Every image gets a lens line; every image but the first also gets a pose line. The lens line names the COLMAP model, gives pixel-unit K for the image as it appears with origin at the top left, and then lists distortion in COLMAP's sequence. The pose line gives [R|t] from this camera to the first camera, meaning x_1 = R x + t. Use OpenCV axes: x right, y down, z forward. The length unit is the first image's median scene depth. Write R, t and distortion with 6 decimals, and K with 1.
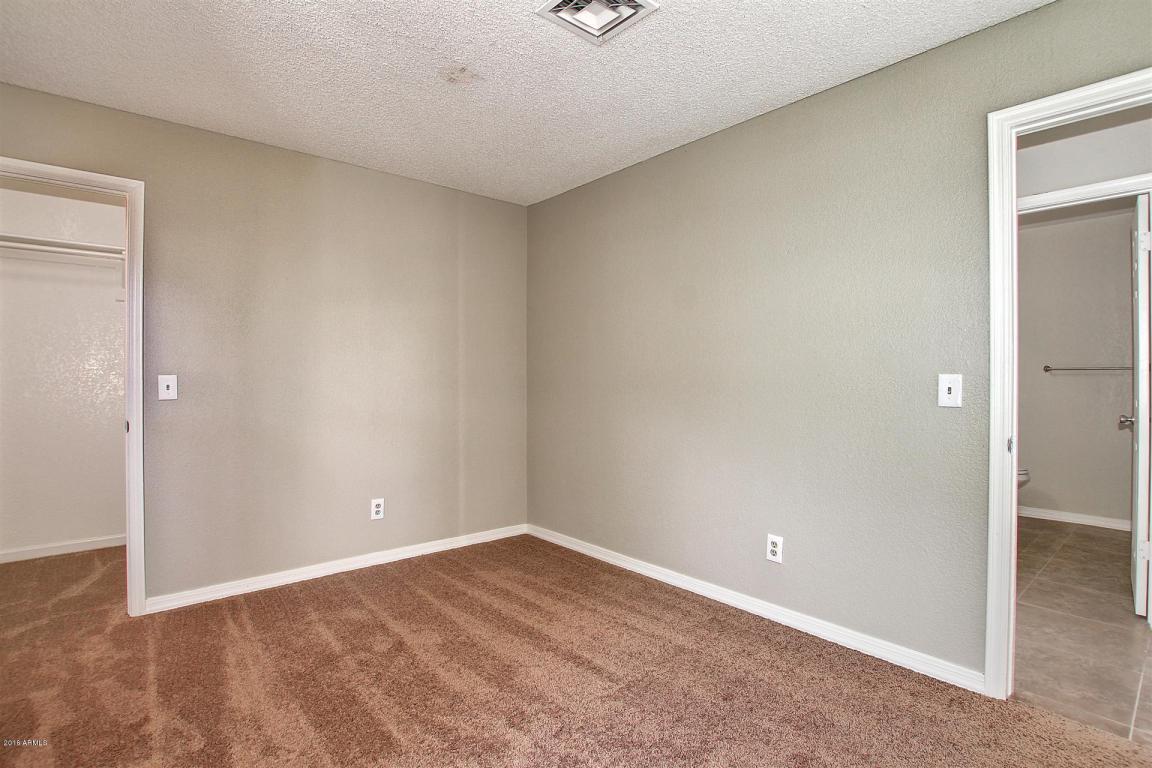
lens RADIAL K [[550.0, 0, 578.8], [0, 550.0, 381.4], [0, 0, 1]] dist [-0.026765, 0.002145]
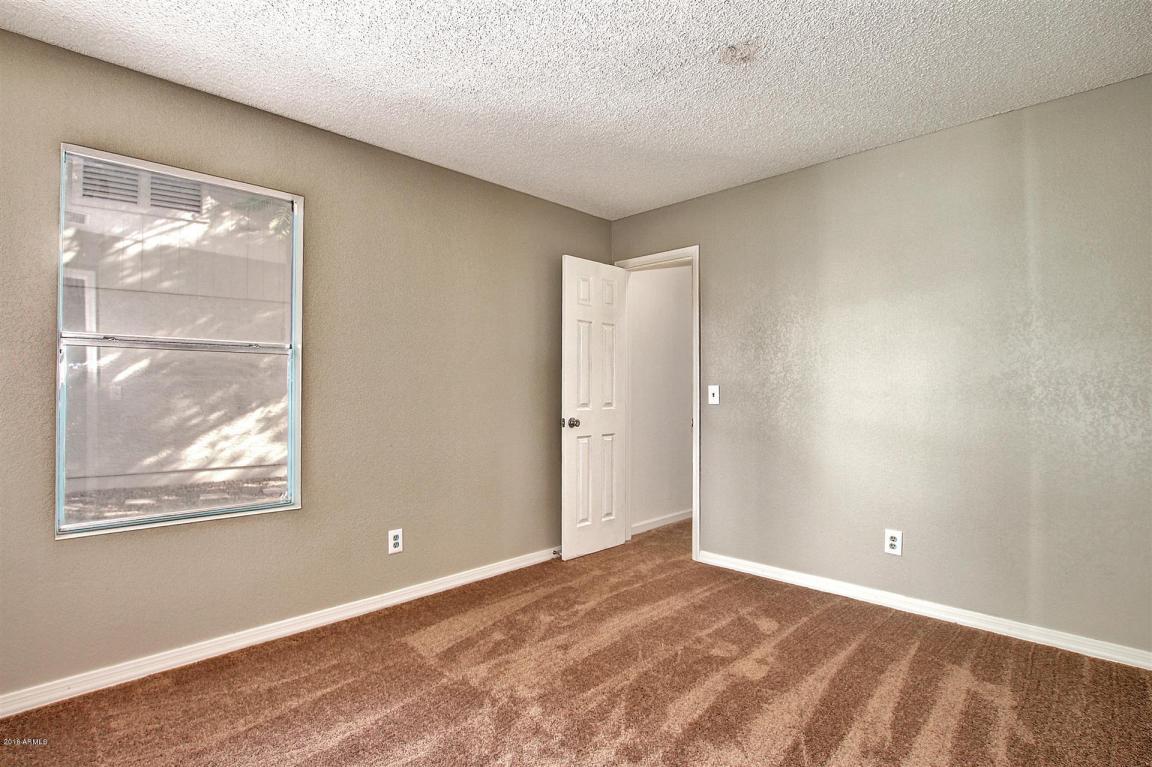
lens RADIAL K [[550.0, 0, 577.9], [0, 550.0, 385.2], [0, 0, 1]] dist [-0.026765, 0.002145]
pose [[0.100693, -0.008367, -0.994882, 0.541664], [-0.007791, 0.999927, -0.009198, 0.002133], [0.994887, 0.008677, 0.100621, 0.548661]]
